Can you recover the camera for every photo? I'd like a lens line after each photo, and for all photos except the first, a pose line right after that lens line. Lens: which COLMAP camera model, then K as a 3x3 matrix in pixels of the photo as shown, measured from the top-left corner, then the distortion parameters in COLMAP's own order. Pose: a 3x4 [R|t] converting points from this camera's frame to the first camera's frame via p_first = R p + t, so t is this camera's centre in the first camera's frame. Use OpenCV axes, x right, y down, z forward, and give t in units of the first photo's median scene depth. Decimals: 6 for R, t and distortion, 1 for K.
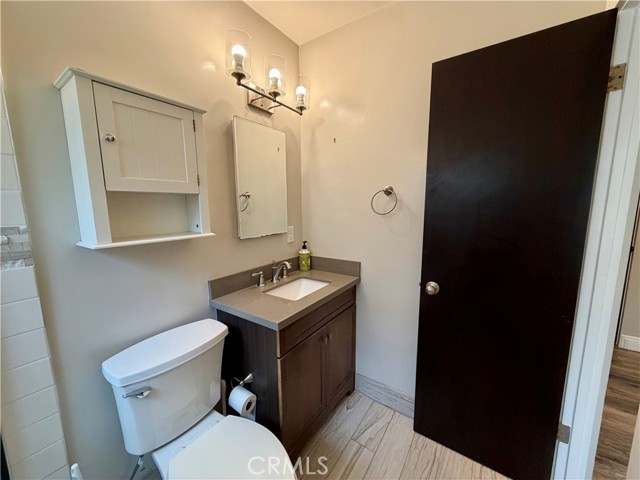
lens RADIAL K [[253.1, 0, 319.4], [0, 253.1, 241.4], [0, 0, 1]] dist [0.000212, -0.000231]
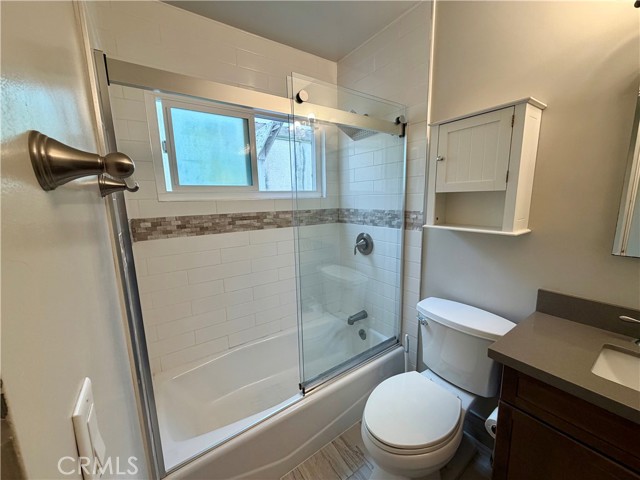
lens RADIAL K [[253.1, 0, 319.4], [0, 253.1, 241.4], [0, 0, 1]] dist [0.000212, -0.000231]
pose [[-0.358194, 0.177377, -0.916643, 0.764605], [-0.107080, 0.967504, 0.229063, -0.152476], [0.927486, 0.180203, -0.327560, 0.720936]]
